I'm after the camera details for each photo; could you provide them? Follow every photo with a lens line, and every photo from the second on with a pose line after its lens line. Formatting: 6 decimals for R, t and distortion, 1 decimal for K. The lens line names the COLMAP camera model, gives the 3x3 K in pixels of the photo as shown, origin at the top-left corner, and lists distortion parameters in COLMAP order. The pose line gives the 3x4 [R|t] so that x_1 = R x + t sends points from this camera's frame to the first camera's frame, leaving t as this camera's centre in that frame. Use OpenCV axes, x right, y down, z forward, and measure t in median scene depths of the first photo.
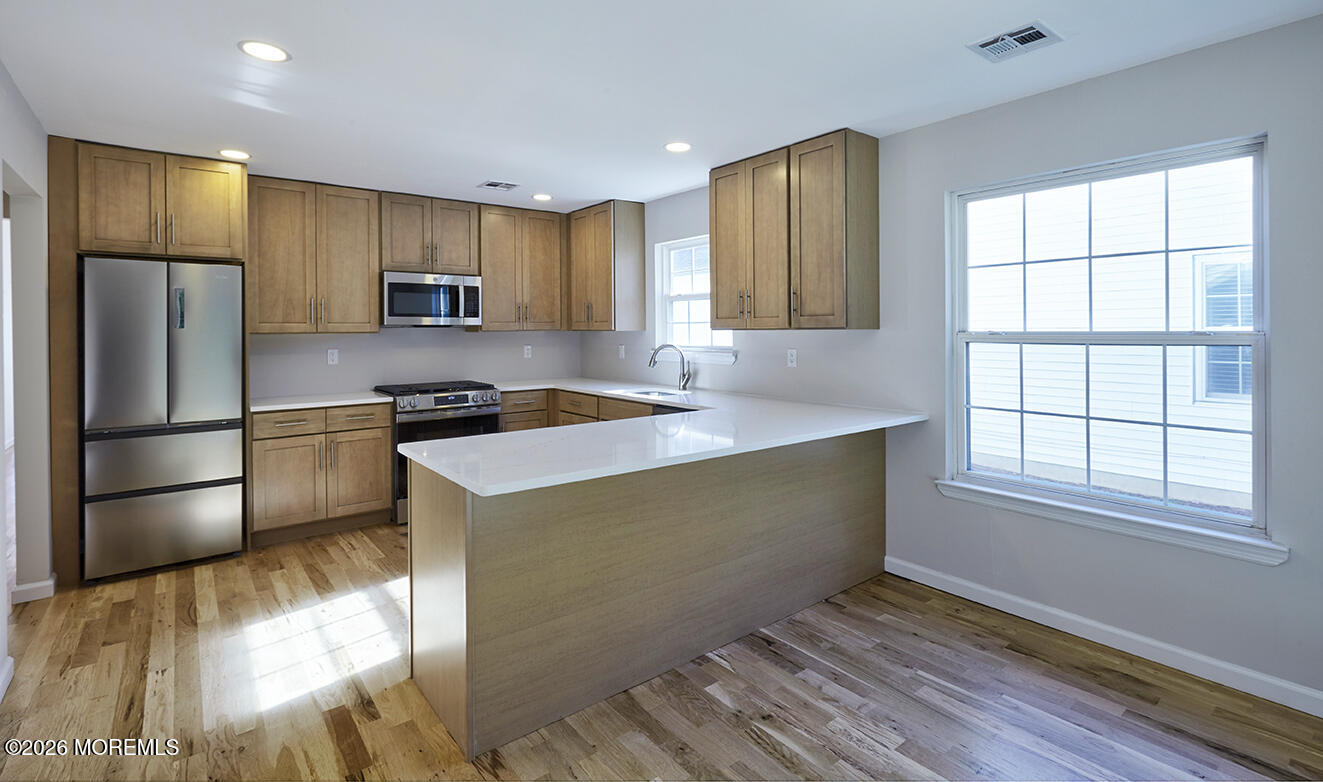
lens RADIAL K [[618.0, 0, 642.5], [0, 618.0, 322.6], [0, 0, 1]] dist [-0.003230, -0.000260]
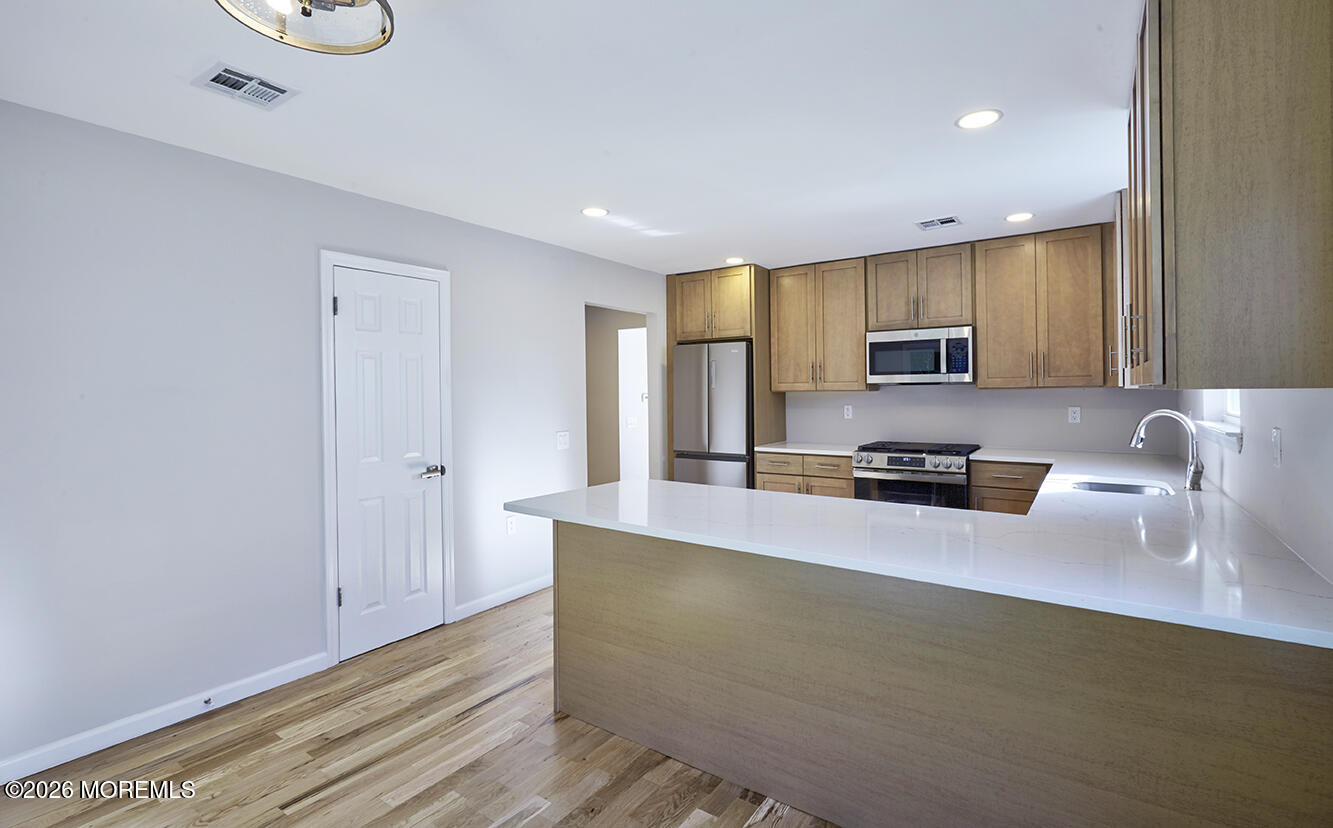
lens RADIAL K [[597.1, 0, 661.0], [0, 597.1, 385.8], [0, 0, 1]] dist [-0.008093, 0.000144]
pose [[0.296086, -0.006357, -0.955140, 0.462525], [0.019394, 0.999812, -0.000642, 0.001772], [0.954964, -0.018334, 0.296153, 0.376271]]
